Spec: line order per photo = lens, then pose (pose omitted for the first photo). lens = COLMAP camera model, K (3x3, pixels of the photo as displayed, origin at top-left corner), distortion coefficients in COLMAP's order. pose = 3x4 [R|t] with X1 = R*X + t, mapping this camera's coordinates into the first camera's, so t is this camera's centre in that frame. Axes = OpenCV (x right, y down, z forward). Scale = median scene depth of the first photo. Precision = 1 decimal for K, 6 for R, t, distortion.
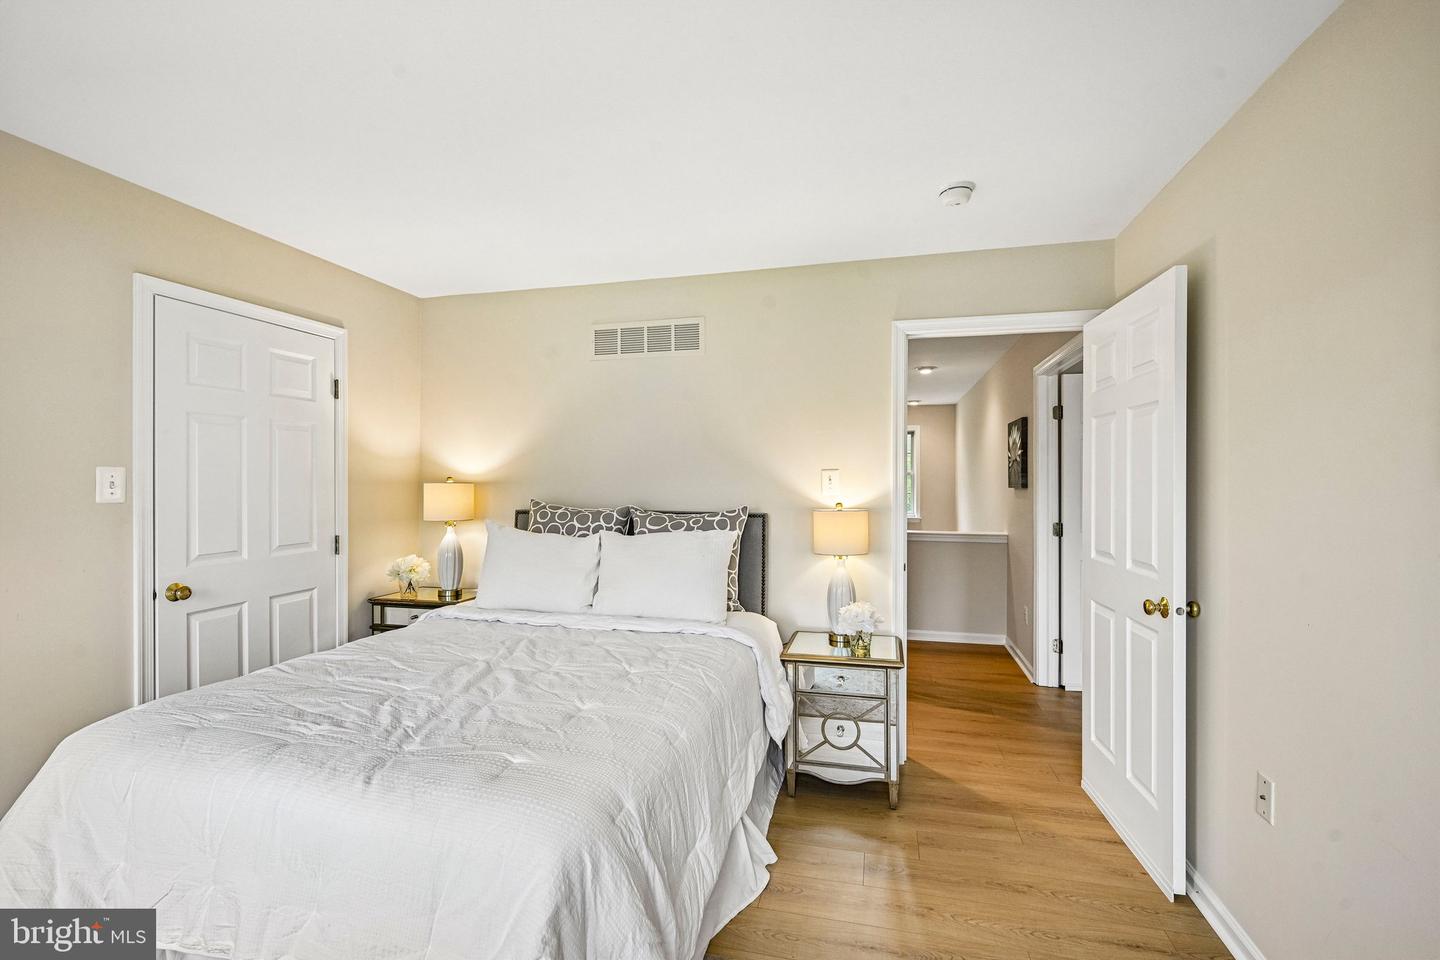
lens RADIAL K [[636.5, 0, 720.3], [0, 636.5, 483.2], [0, 0, 1]] dist [0.002879, 0.000192]
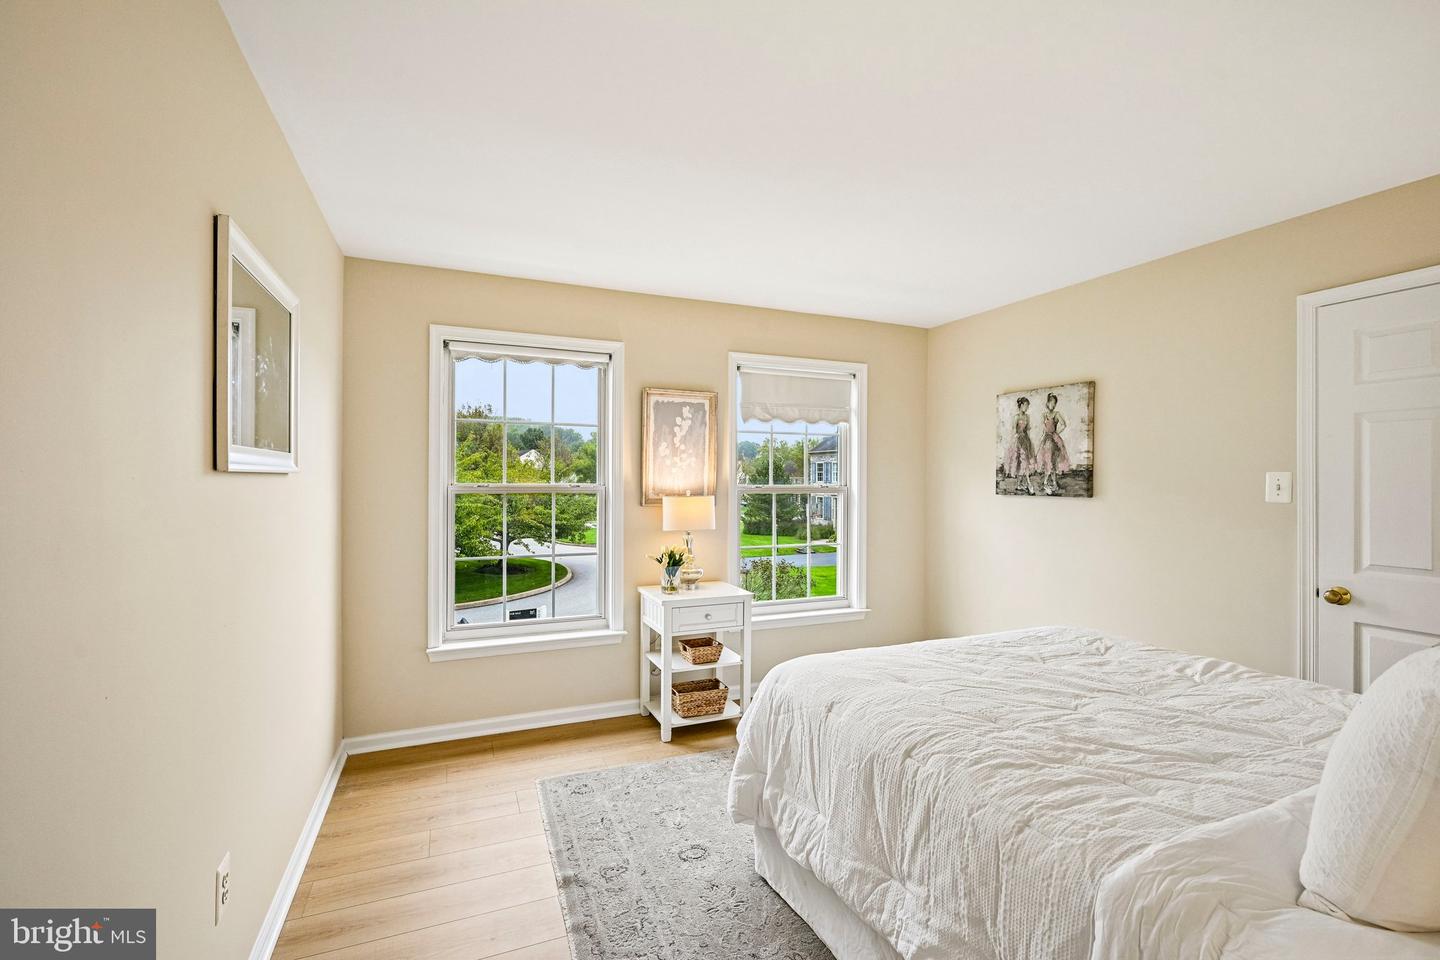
lens RADIAL K [[679.0, 0, 721.7], [0, 679.0, 474.7], [0, 0, 1]] dist [-0.000712, -0.000008]
pose [[-0.795199, -0.007380, -0.606303, 0.593817], [-0.002218, 0.999955, -0.009263, -0.006974], [0.606344, -0.006021, -0.795180, 1.342614]]
